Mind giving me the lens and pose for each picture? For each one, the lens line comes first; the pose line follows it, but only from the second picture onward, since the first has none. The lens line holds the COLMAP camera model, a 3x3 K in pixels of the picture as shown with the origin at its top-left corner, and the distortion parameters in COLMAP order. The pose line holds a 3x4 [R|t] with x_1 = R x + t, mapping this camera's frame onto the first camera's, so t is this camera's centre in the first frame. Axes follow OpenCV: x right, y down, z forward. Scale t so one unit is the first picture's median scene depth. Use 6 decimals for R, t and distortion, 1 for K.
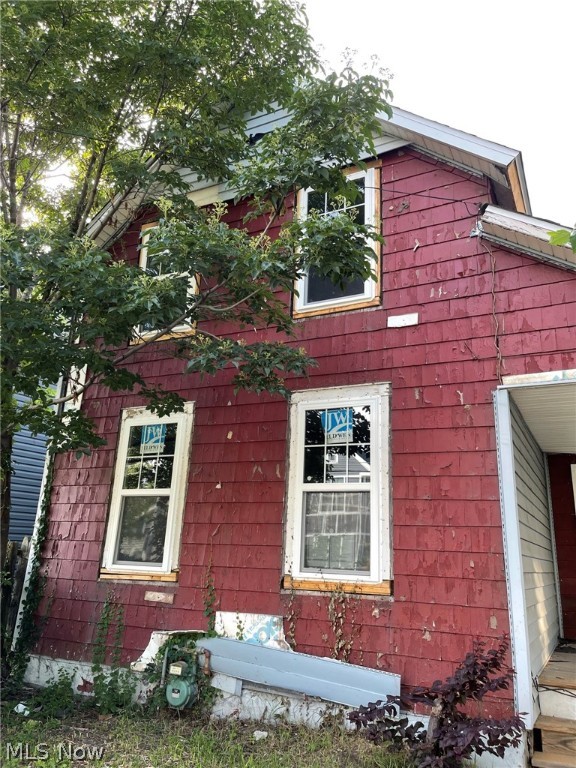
lens RADIAL K [[570.8, 0, 289.0], [0, 570.8, 384.2], [0, 0, 1]] dist [0.055196, -0.072326]
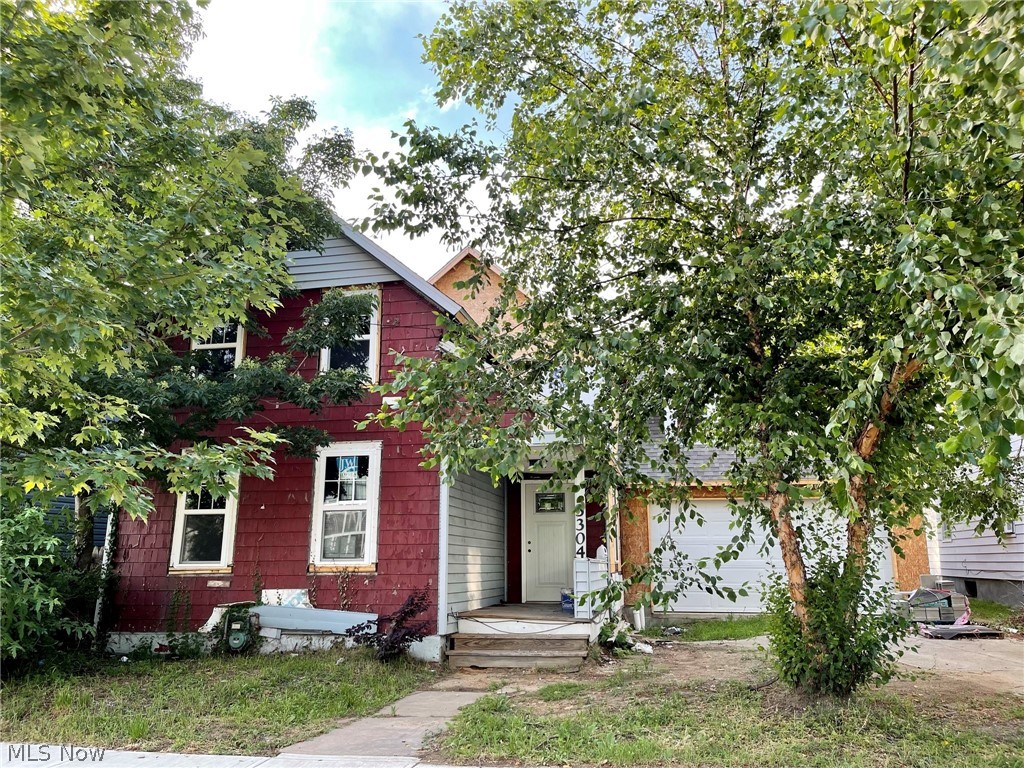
lens RADIAL K [[761.1, 0, 505.7], [0, 761.1, 408.8], [0, 0, 1]] dist [0.055196, -0.072326]
pose [[0.966712, 0.016203, 0.255354, -0.029970], [-0.036692, 0.996457, 0.075678, -0.257504], [-0.253224, -0.082528, 0.963881, -1.075068]]
